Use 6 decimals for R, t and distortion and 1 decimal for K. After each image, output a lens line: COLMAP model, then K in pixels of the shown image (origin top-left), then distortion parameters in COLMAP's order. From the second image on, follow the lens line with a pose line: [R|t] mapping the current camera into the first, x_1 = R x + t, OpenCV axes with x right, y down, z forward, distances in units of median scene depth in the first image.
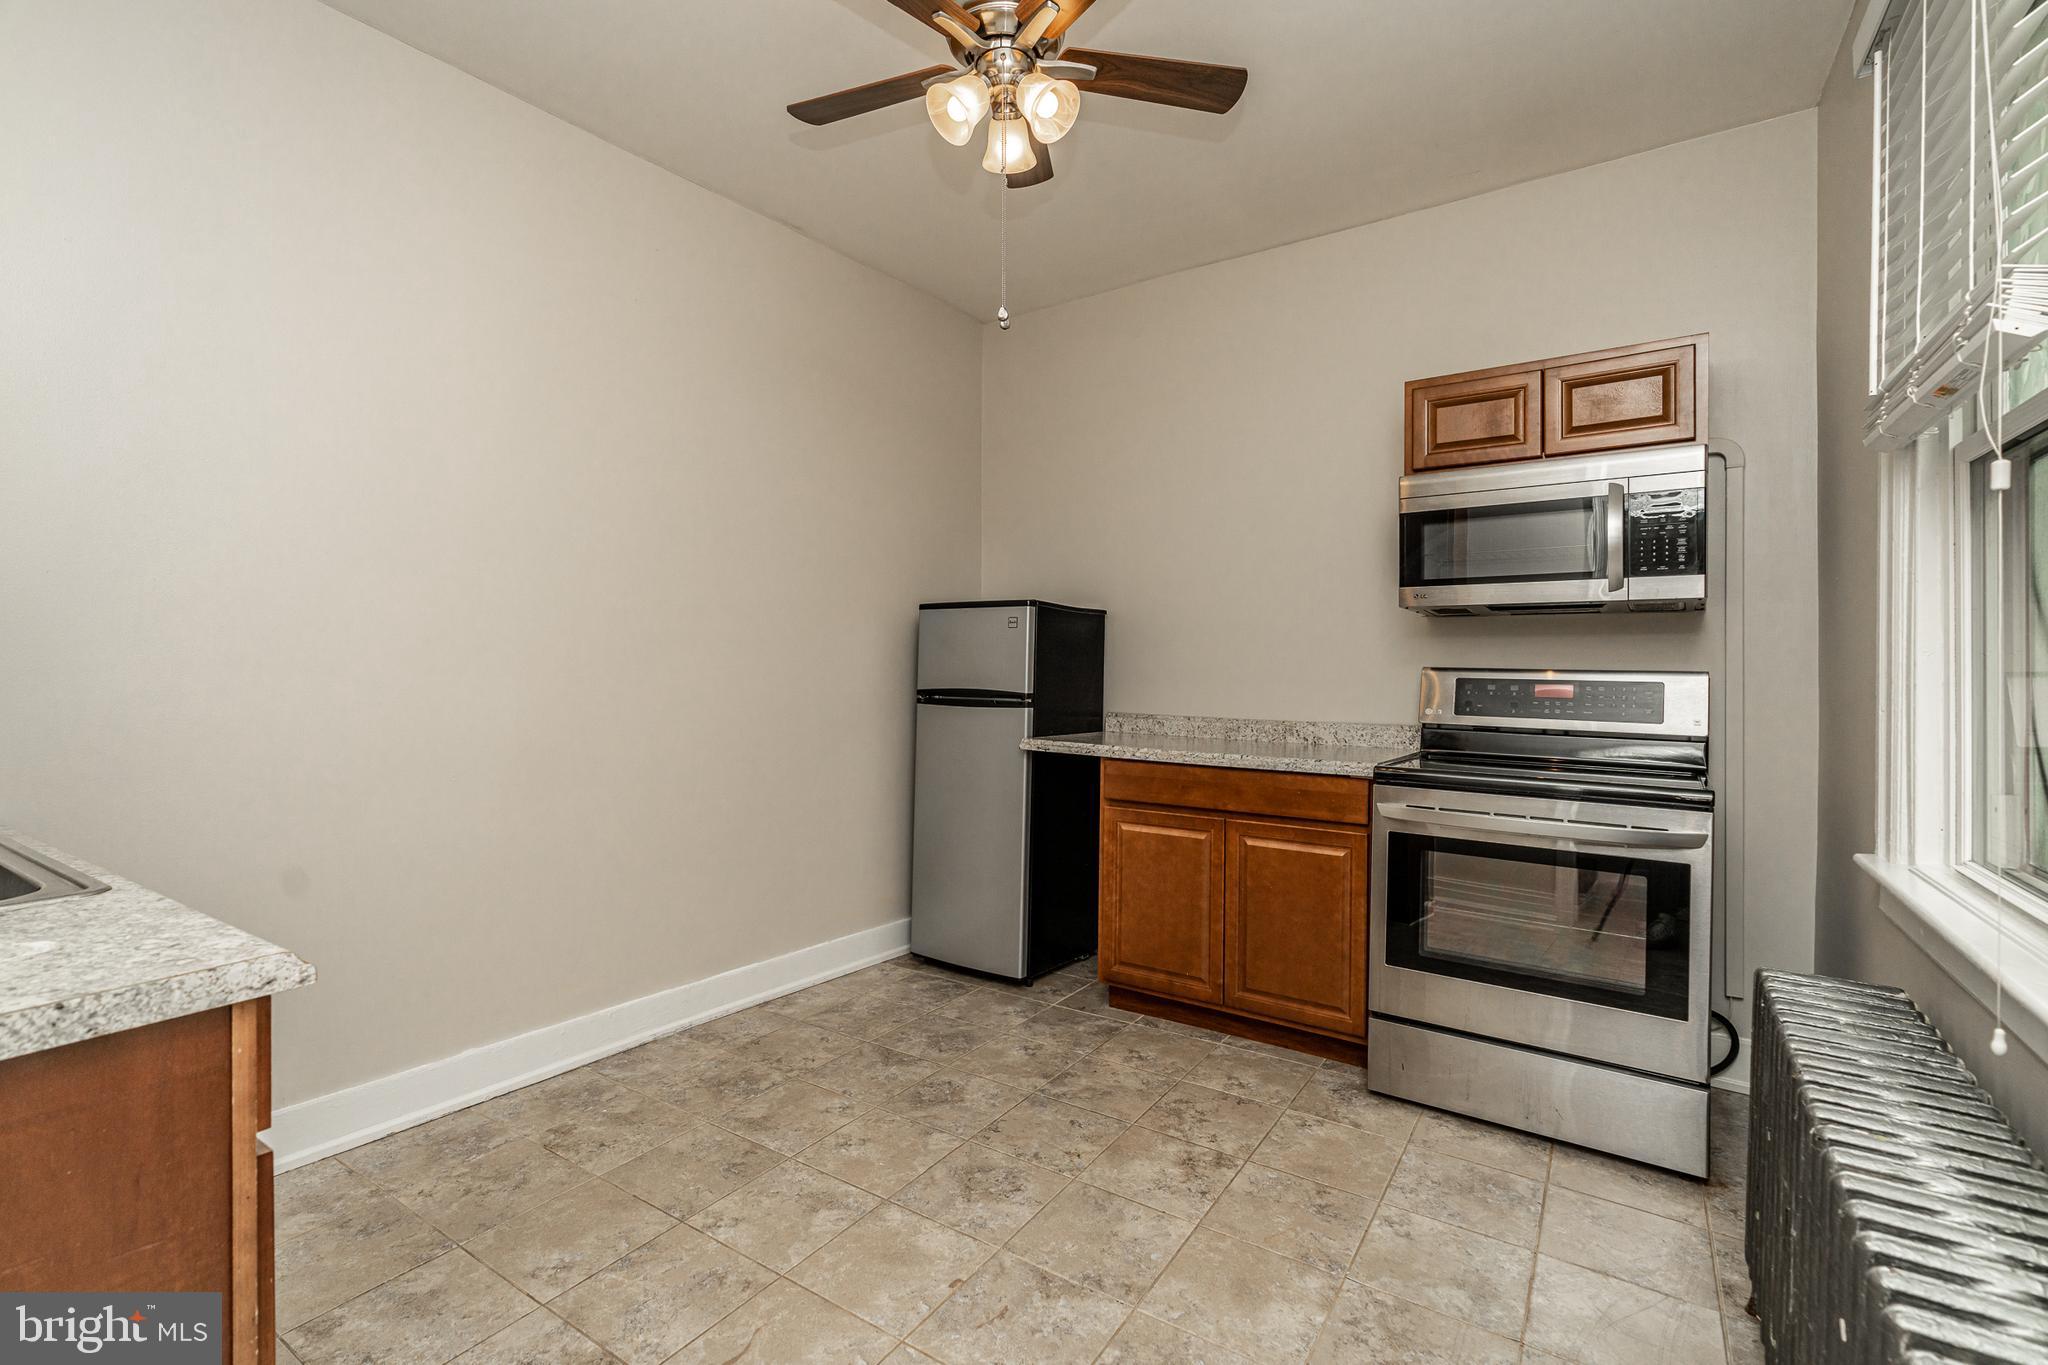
lens RADIAL K [[939.3, 0, 1011.6], [0, 939.3, 662.2], [0, 0, 1]] dist [-0.008152, 0.004010]
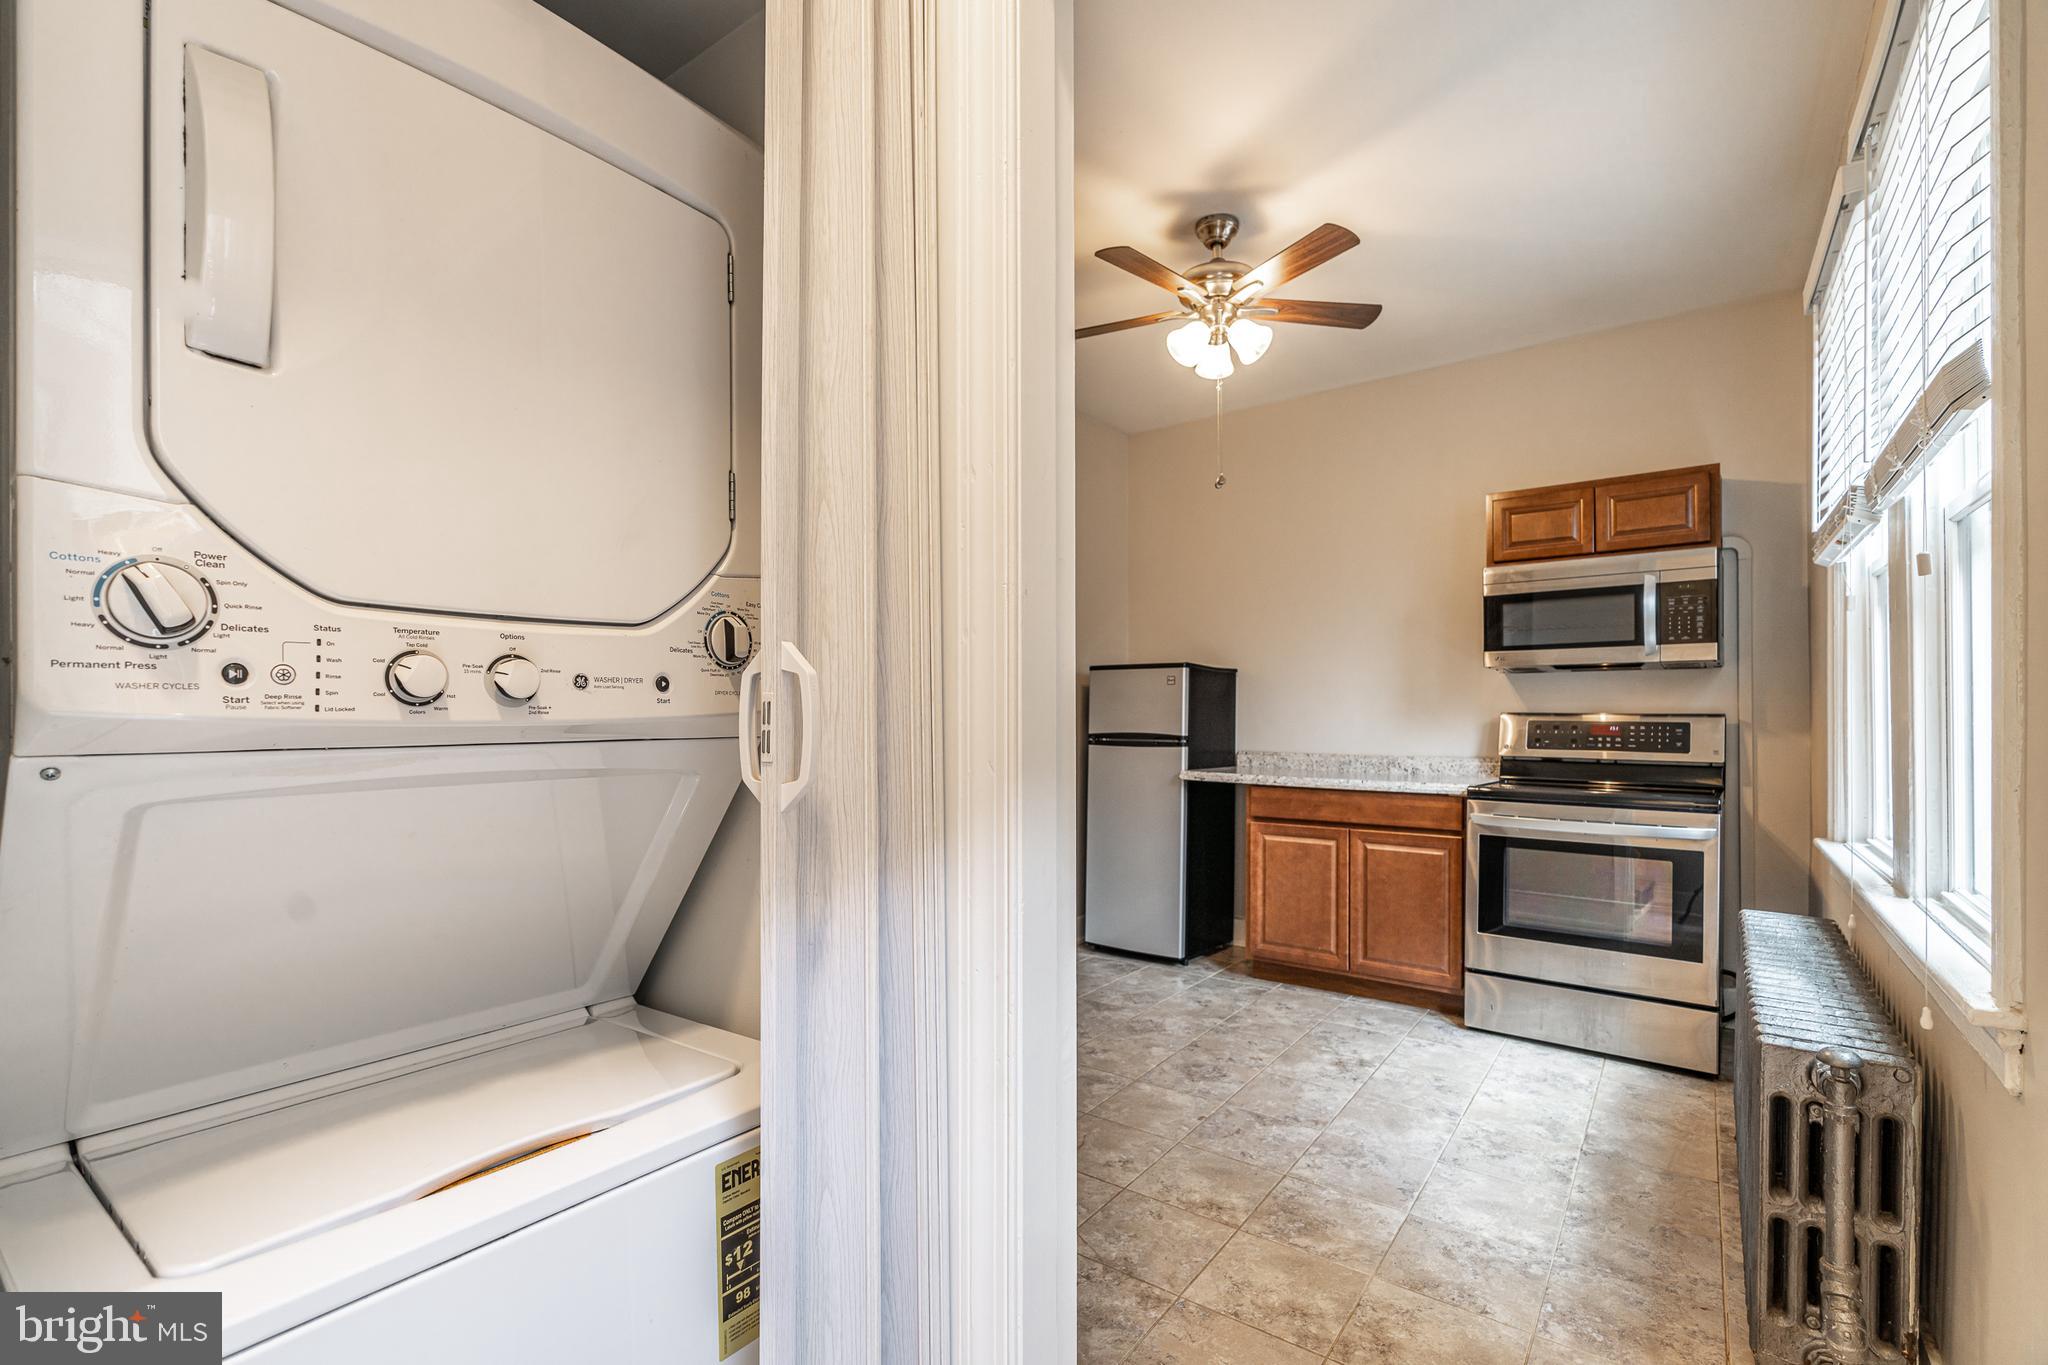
lens RADIAL K [[939.3, 0, 1013.7], [0, 939.3, 713.9], [0, 0, 1]] dist [-0.008152, 0.004010]
pose [[0.998804, -0.008904, -0.048082, -0.185714], [0.009049, 0.999955, 0.002799, -0.002734], [0.048055, -0.003231, 0.998839, -0.351209]]
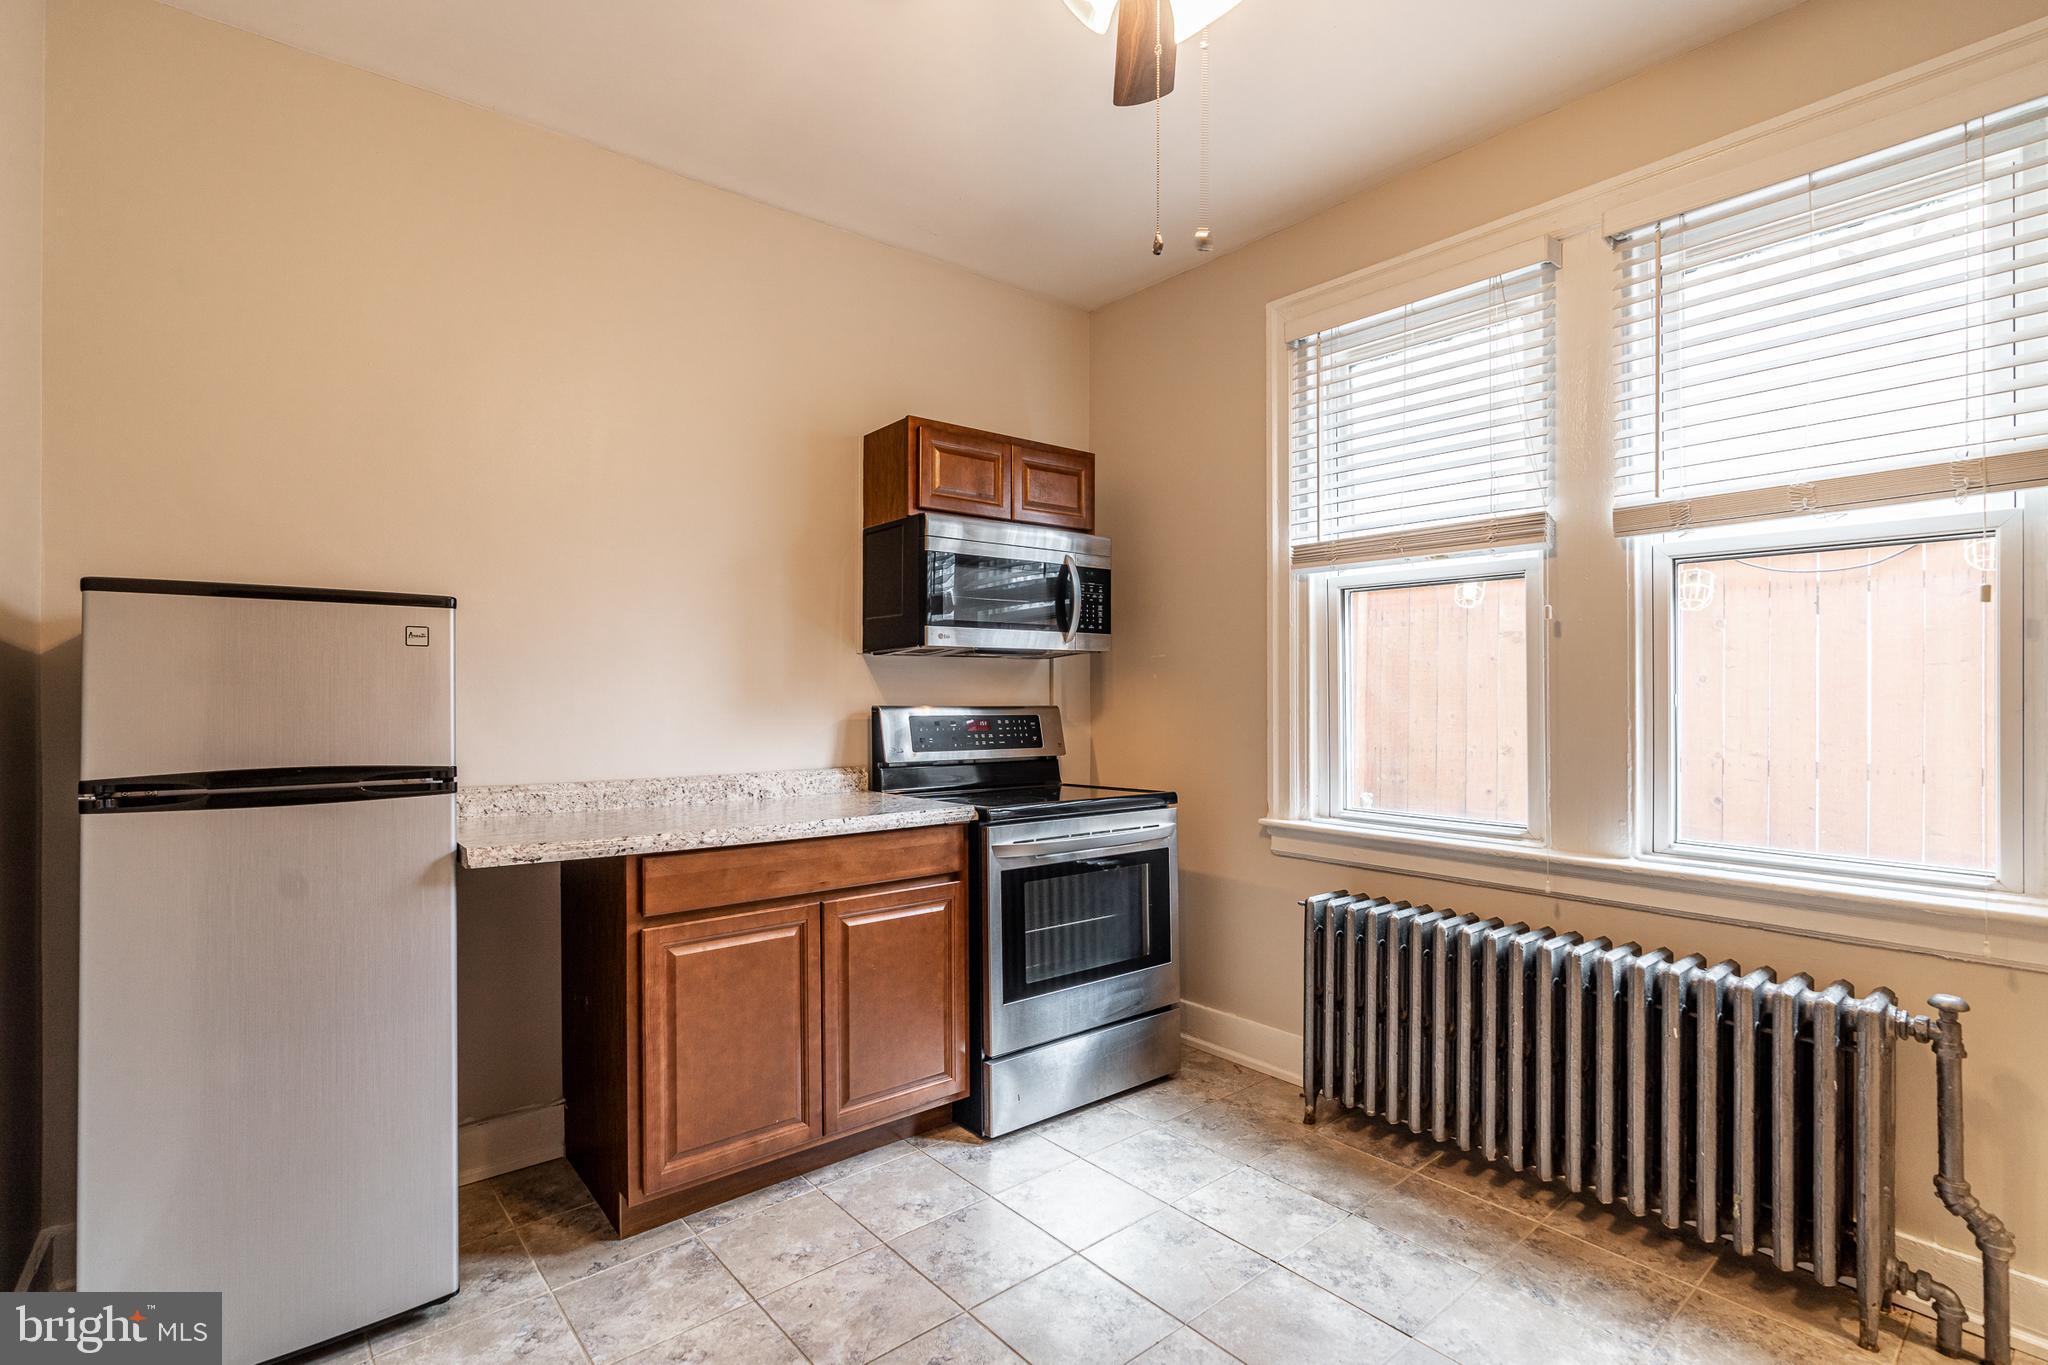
lens RADIAL K [[939.3, 0, 1033.7], [0, 939.3, 691.3], [0, 0, 1]] dist [-0.008152, 0.004010]
pose [[0.268312, -0.002796, 0.963328, -0.512529], [0.005362, 0.999985, 0.001409, -0.012003], [-0.963317, 0.004787, 0.268323, 0.641898]]
